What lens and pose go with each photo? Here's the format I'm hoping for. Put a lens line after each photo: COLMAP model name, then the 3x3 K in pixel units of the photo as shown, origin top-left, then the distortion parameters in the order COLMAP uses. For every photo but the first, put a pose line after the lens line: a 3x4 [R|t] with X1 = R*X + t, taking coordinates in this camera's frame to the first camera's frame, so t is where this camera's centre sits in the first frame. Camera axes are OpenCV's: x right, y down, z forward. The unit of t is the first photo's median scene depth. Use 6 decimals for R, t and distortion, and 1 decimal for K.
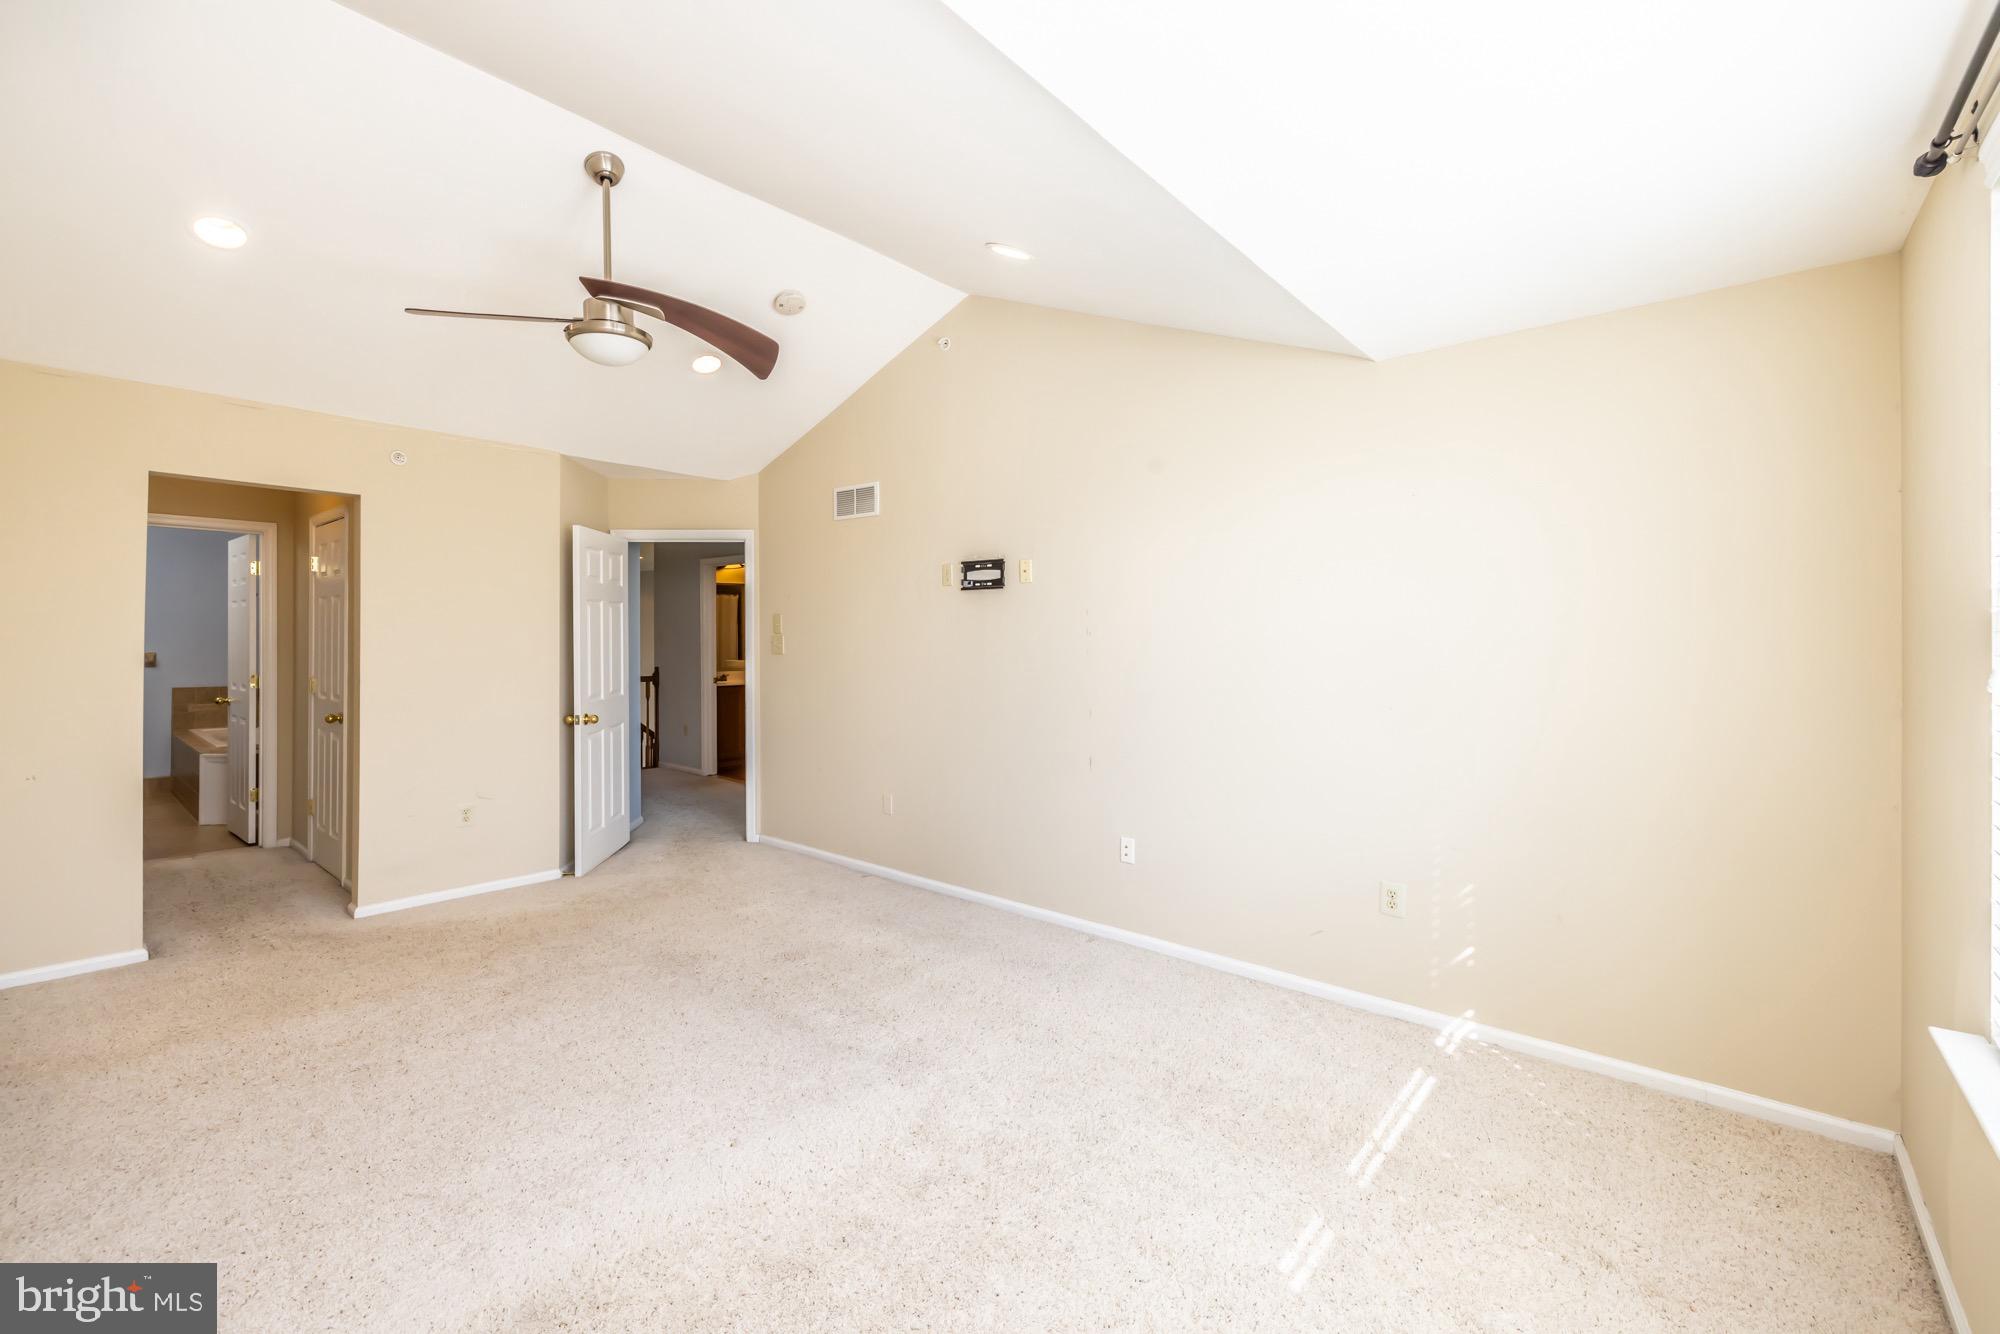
lens RADIAL K [[868.3, 0, 1005.0], [0, 868.3, 657.5], [0, 0, 1]] dist [-0.010627, 0.000072]
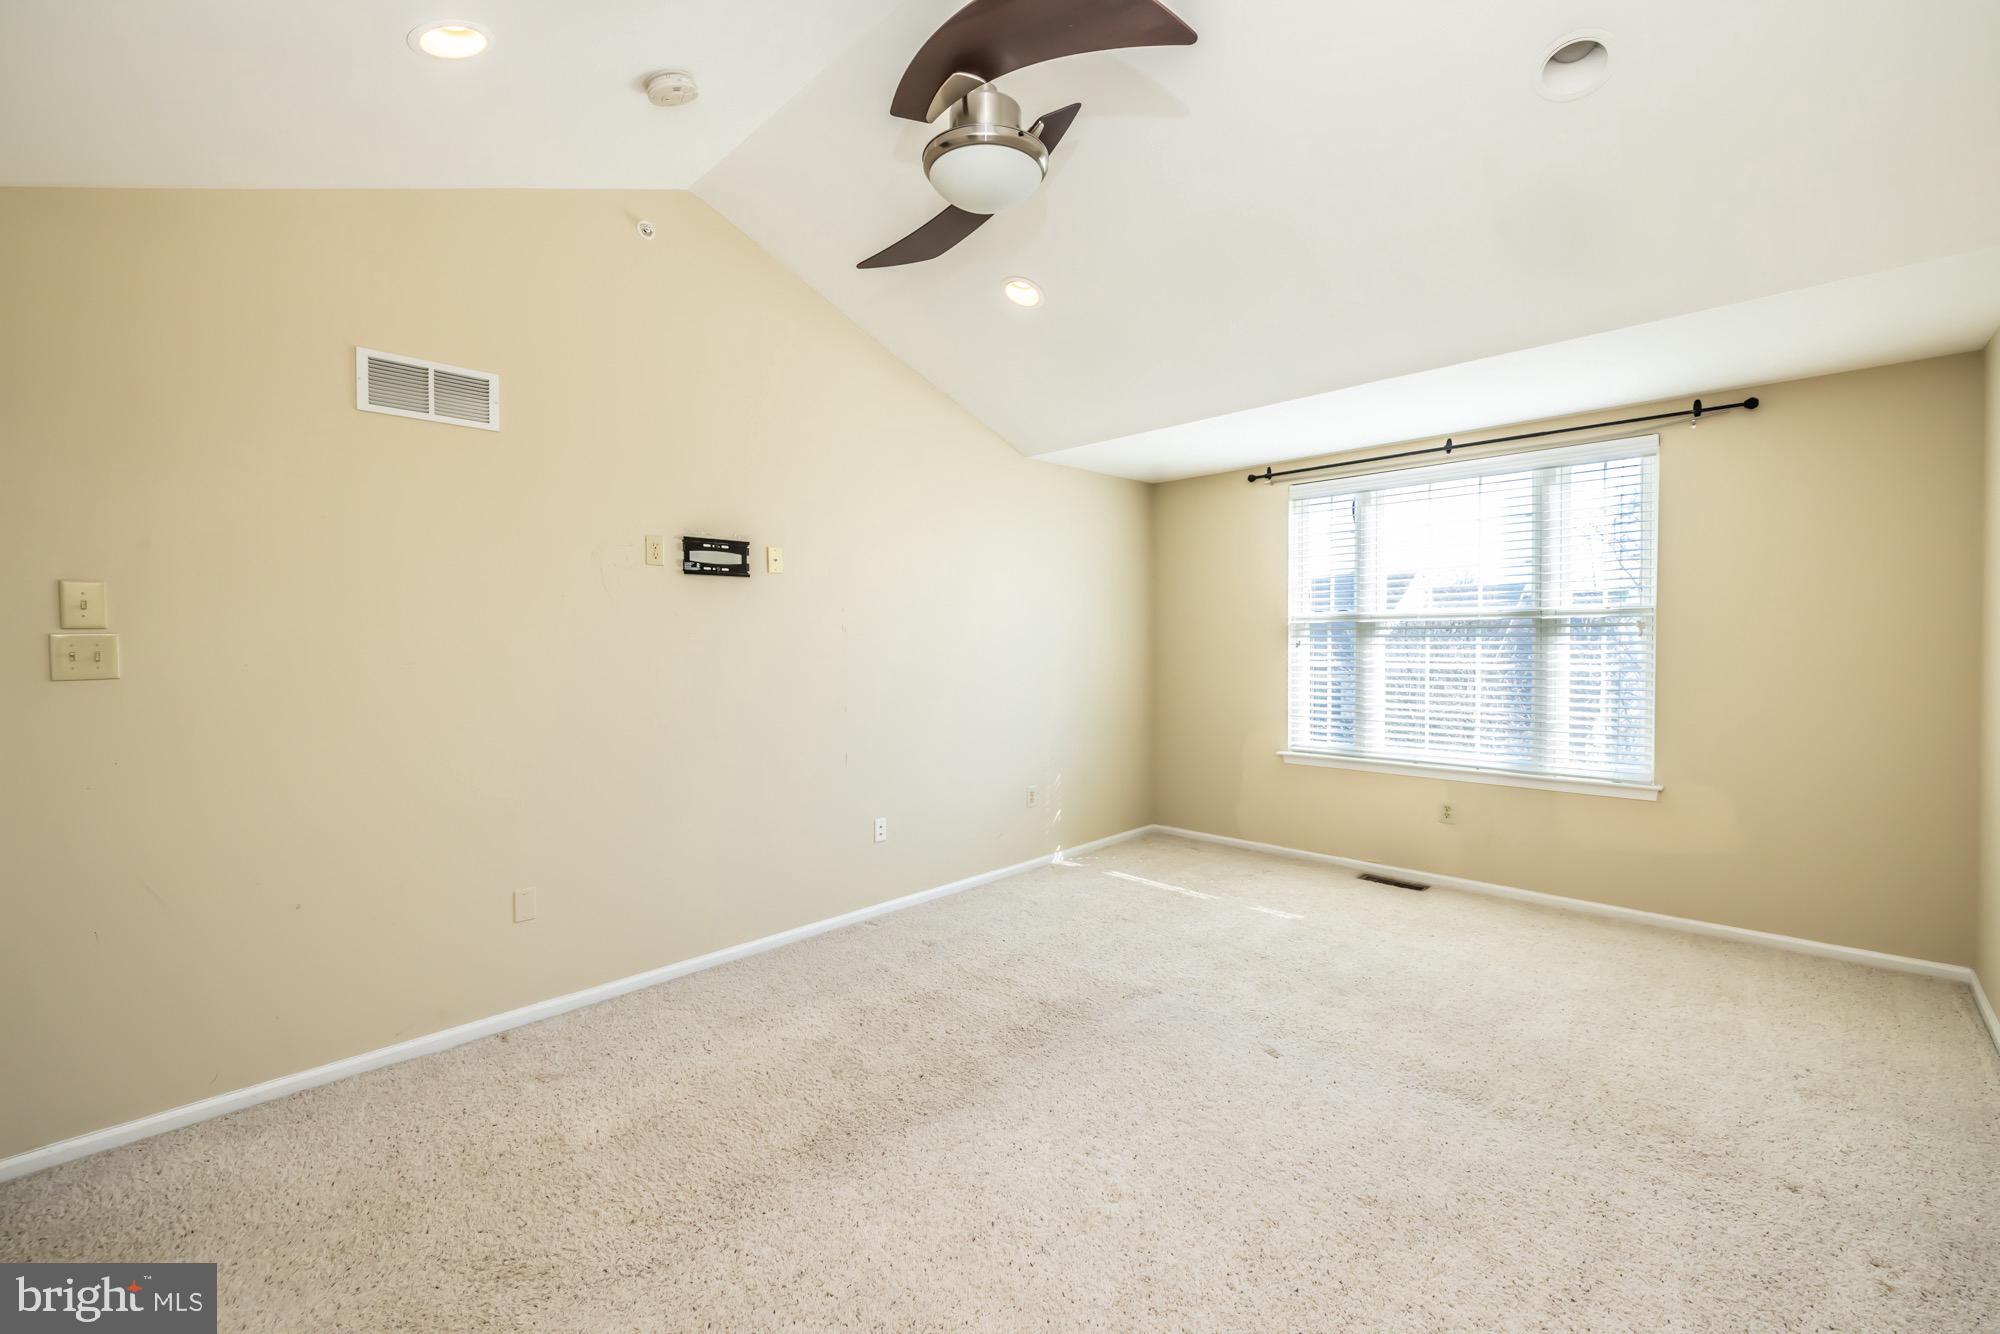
lens RADIAL K [[869.8, 0, 1006.6], [0, 869.8, 661.3], [0, 0, 1]] dist [-0.000323, 0.000574]
pose [[0.027976, -0.033689, 0.999041, -0.829773], [0.027015, 0.999092, 0.032934, -0.018275], [-0.999243, 0.026067, 0.028861, 0.713191]]
